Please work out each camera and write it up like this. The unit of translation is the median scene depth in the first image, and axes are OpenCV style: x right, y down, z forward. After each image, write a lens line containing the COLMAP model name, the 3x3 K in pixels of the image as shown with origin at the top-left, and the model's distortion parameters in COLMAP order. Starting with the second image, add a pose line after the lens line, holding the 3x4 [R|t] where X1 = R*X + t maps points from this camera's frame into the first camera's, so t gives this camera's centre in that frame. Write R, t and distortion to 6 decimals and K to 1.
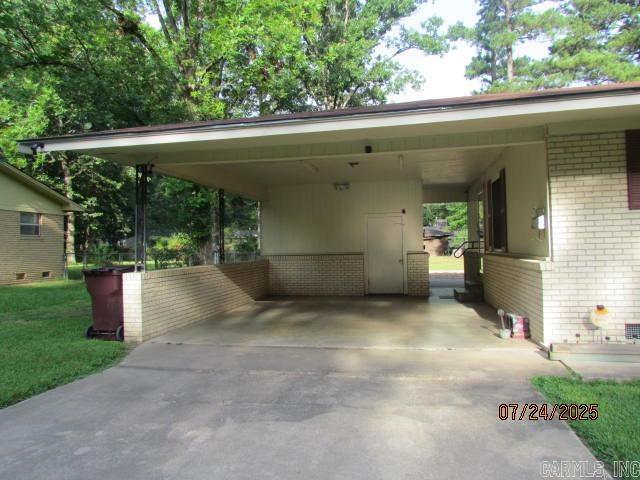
lens RADIAL K [[455.5, 0, 319.5], [0, 455.5, 238.4], [0, 0, 1]] dist [-0.020748, -0.000538]
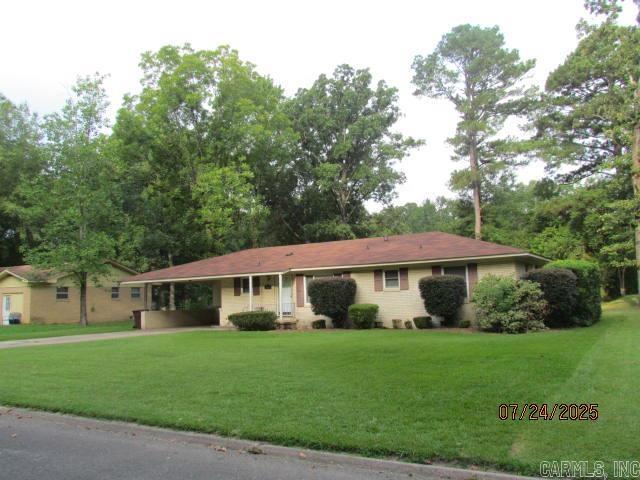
lens RADIAL K [[550.5, 0, 319.0], [0, 550.5, 239.4], [0, 0, 1]] dist [0.000866, 0.003050]
pose [[0.941342, -0.048593, -0.333937, 0.566738], [0.023529, 0.996621, -0.078697, -0.029889], [0.336633, 0.066223, 0.939304, -0.648248]]
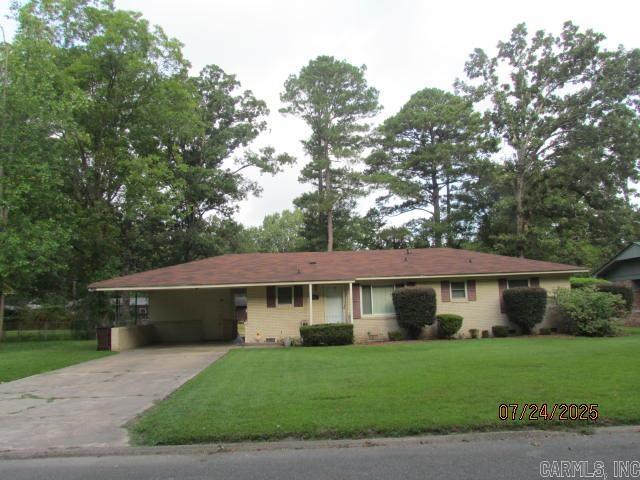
lens RADIAL K [[559.1, 0, 320.1], [0, 559.1, 240.2], [0, 0, 1]] dist [-0.010653, -0.003002]
pose [[0.970980, 0.016762, 0.238572, 0.005481], [0.009458, 0.994070, -0.108334, -0.019578], [-0.238973, 0.107447, 0.965063, -0.632980]]
